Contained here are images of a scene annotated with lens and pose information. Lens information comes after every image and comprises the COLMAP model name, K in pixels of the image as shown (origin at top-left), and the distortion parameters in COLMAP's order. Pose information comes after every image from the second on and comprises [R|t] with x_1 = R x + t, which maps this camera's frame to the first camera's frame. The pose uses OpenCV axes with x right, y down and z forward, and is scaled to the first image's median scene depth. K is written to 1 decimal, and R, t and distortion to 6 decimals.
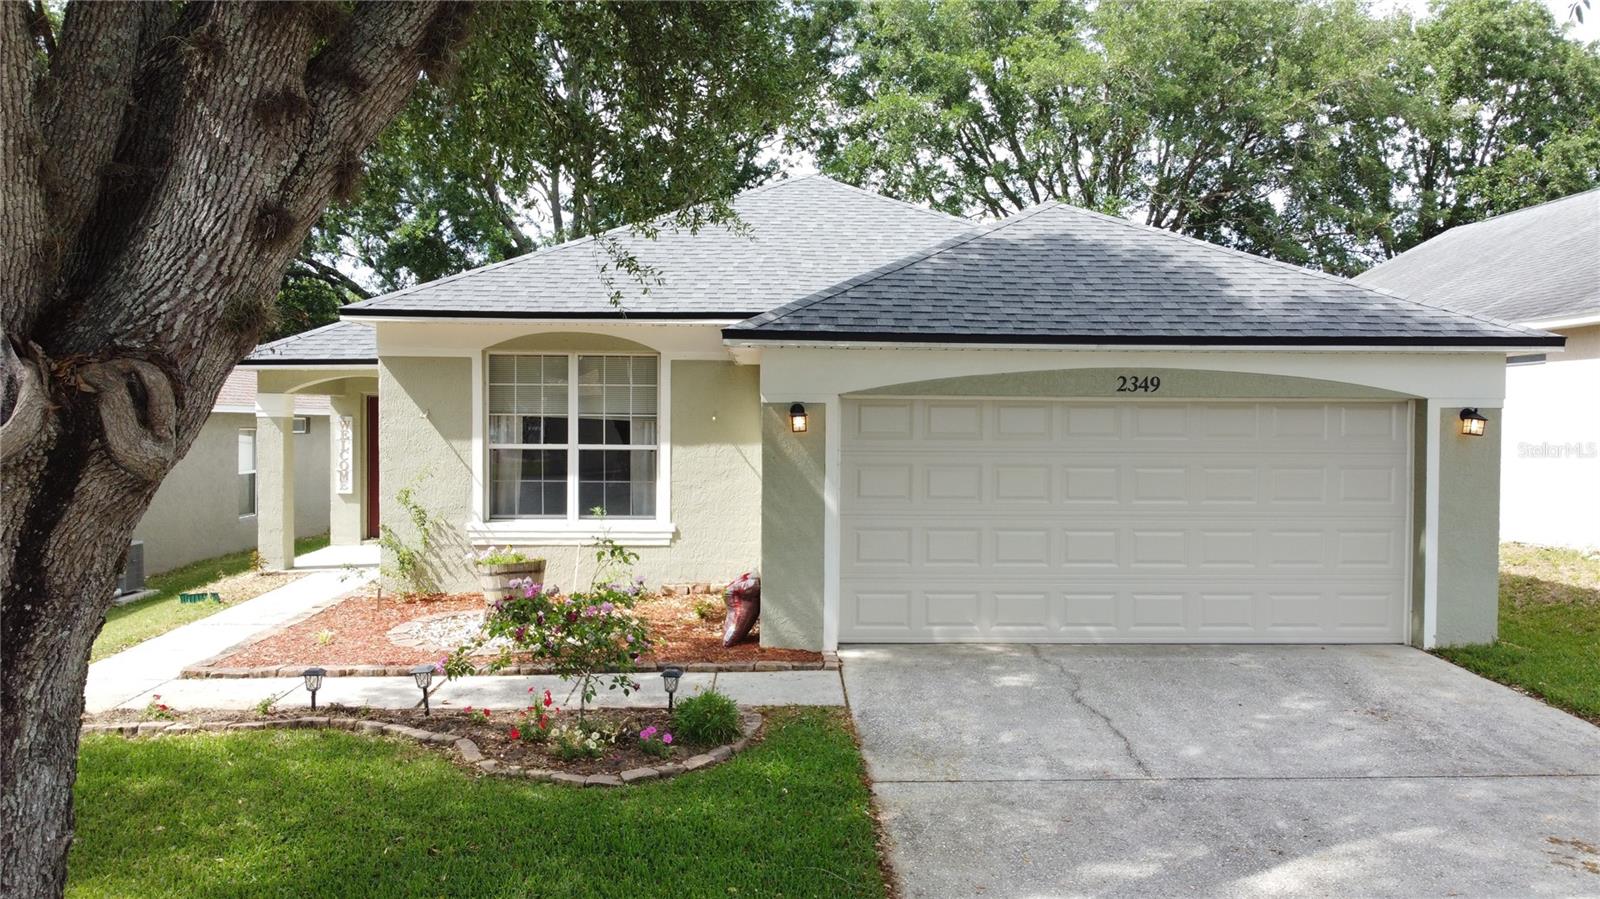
lens RADIAL K [[1211.8, 0, 800.0], [0, 1211.8, 449.5], [0, 0, 1]] dist [0.000551, -0.006784]
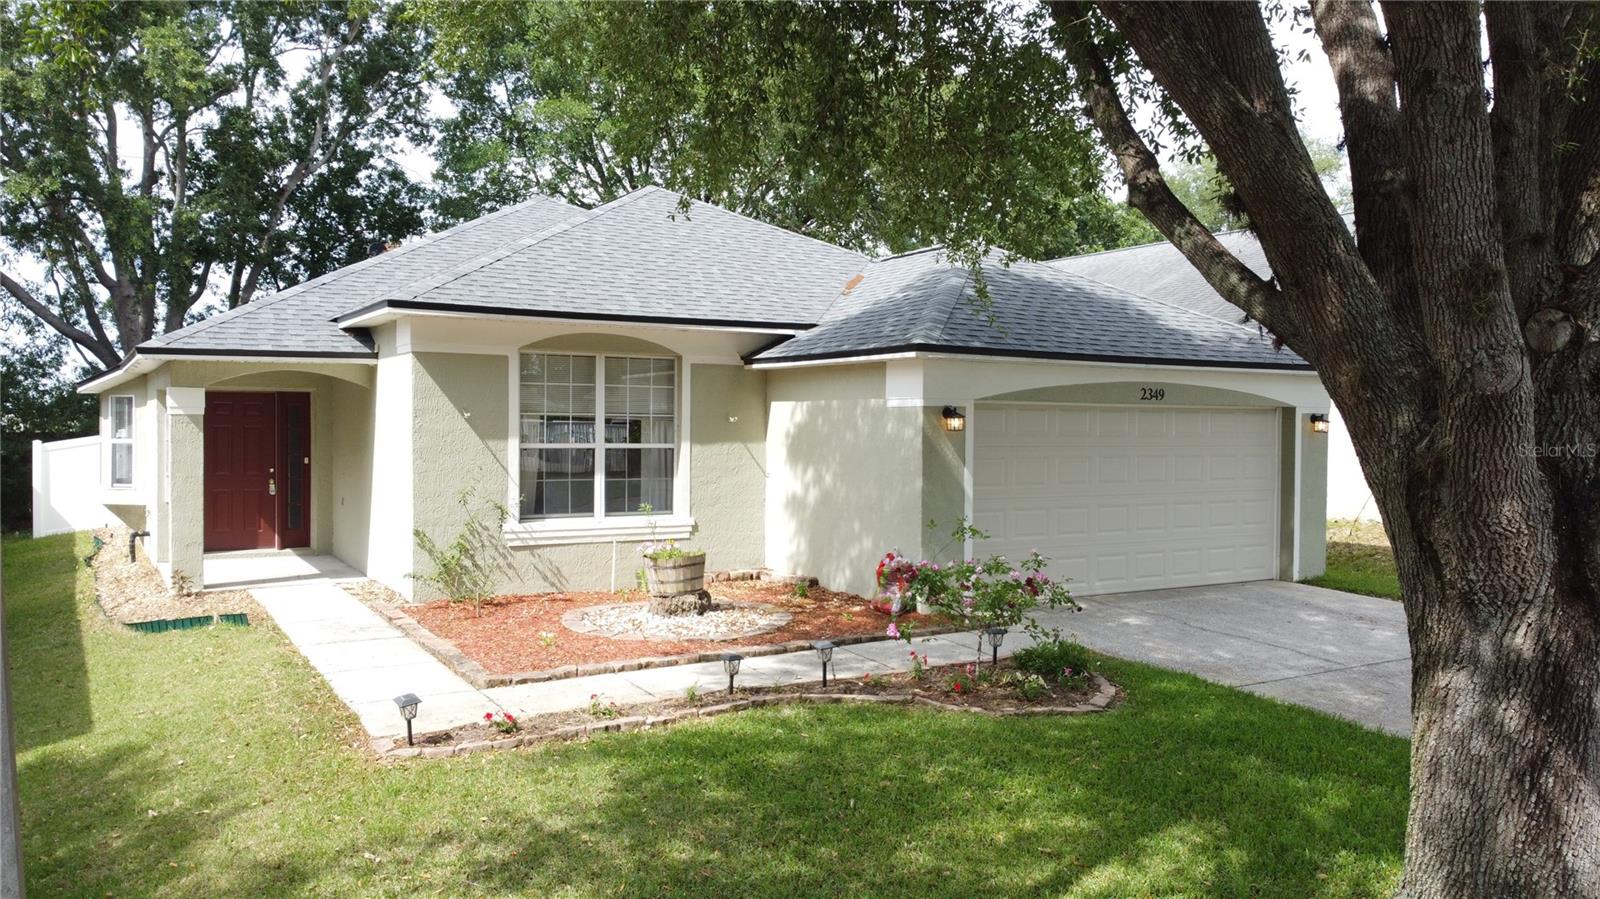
lens RADIAL K [[1211.8, 0, 800.0], [0, 1211.8, 449.5], [0, 0, 1]] dist [0.000551, -0.006784]
pose [[0.870286, -0.008284, 0.492476, -0.708079], [0.008051, 0.999964, 0.002592, -0.000393], [-0.492480, 0.001710, 0.870322, 0.037031]]
